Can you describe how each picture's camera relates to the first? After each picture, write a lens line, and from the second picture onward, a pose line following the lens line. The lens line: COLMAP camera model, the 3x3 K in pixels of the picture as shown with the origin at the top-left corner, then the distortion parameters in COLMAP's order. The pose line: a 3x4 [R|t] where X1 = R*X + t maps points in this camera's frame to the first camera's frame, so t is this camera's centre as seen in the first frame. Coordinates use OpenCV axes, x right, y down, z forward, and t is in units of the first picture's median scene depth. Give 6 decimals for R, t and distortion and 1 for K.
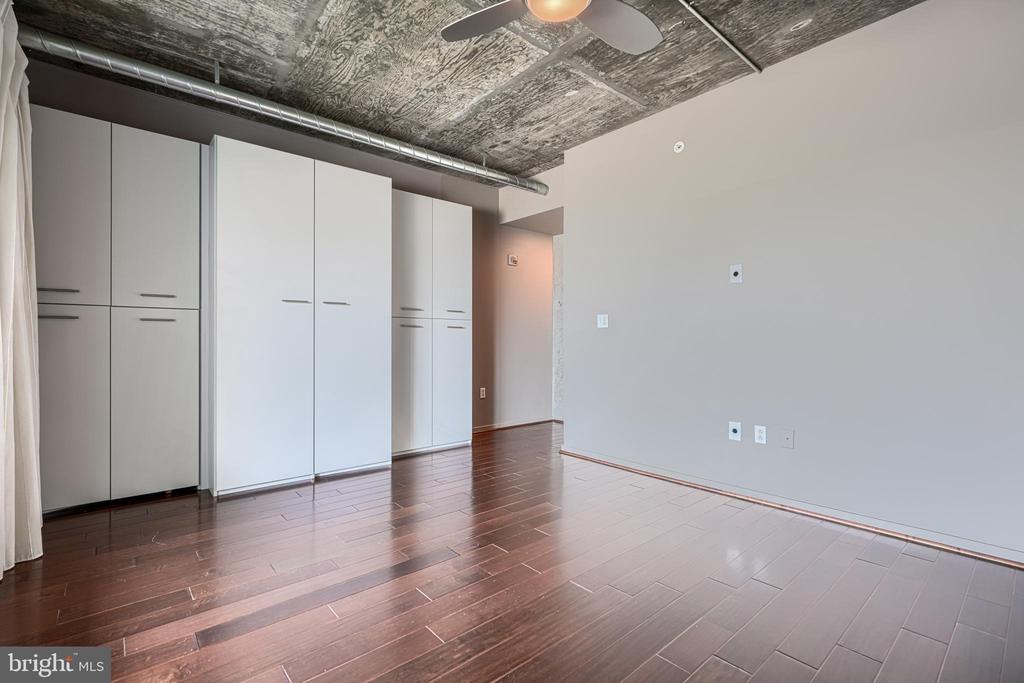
lens RADIAL K [[462.6, 0, 513.7], [0, 462.6, 341.9], [0, 0, 1]] dist [0.000955, -0.000648]
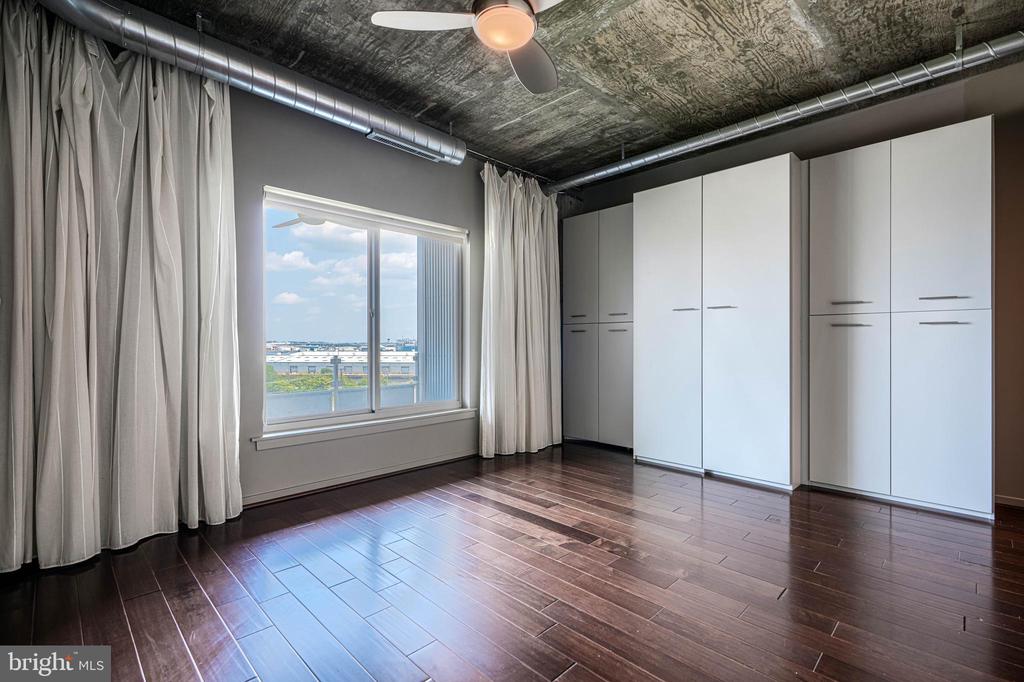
lens RADIAL K [[462.6, 0, 516.9], [0, 462.6, 344.0], [0, 0, 1]] dist [0.000955, -0.000648]
pose [[0.076092, -0.003606, -0.997094, 0.582055], [-0.003683, 0.999986, -0.003897, 0.002452], [0.997094, 0.003969, 0.076078, 0.468013]]
